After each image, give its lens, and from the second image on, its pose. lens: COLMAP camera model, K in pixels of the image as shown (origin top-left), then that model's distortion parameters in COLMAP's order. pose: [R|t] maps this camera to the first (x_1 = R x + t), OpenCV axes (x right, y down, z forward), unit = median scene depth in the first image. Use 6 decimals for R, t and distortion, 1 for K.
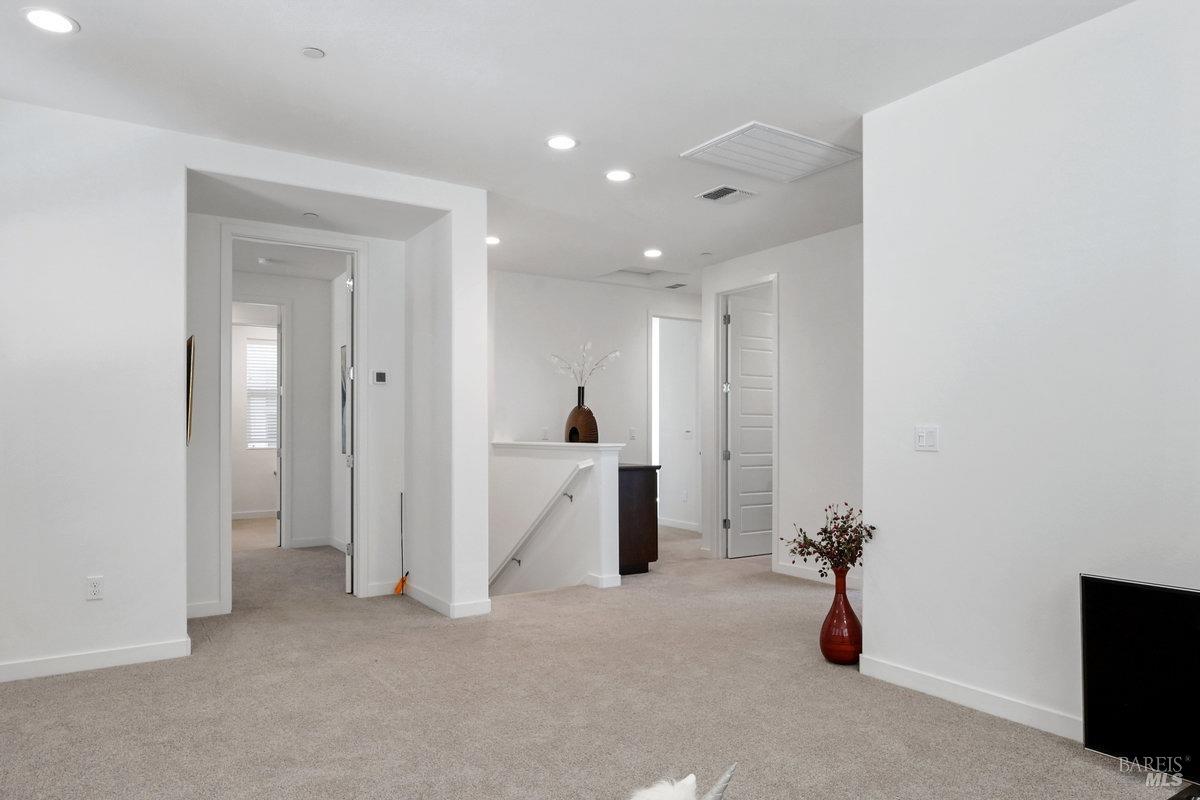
lens RADIAL K [[767.3, 0, 600.5], [0, 767.3, 416.7], [0, 0, 1]] dist [-0.001103, -0.000065]
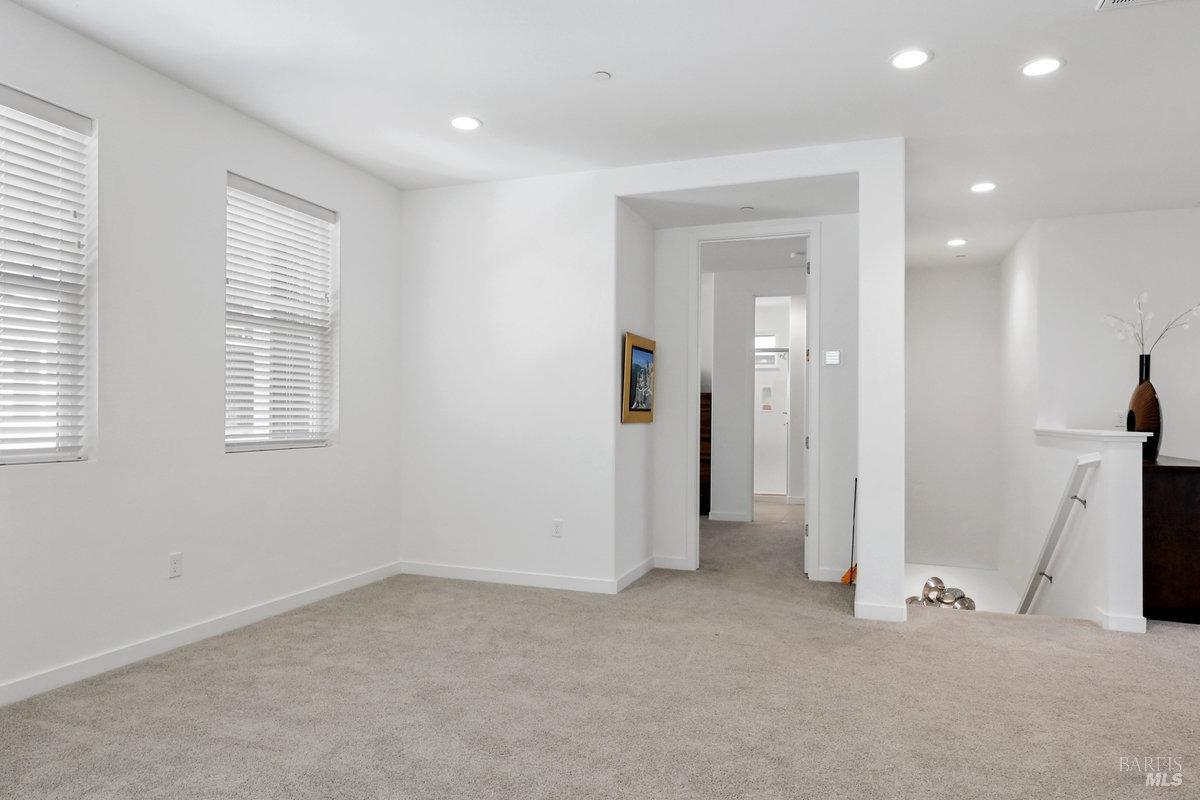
lens RADIAL K [[746.6, 0, 600.0], [0, 746.6, 400.0], [0, 0, 1]] dist [0.002196, -0.000487]
pose [[0.598684, -0.009476, -0.800930, 0.312857], [0.005661, 0.999955, -0.007599, 0.008532], [0.800966, 0.000015, 0.598710, 0.208997]]
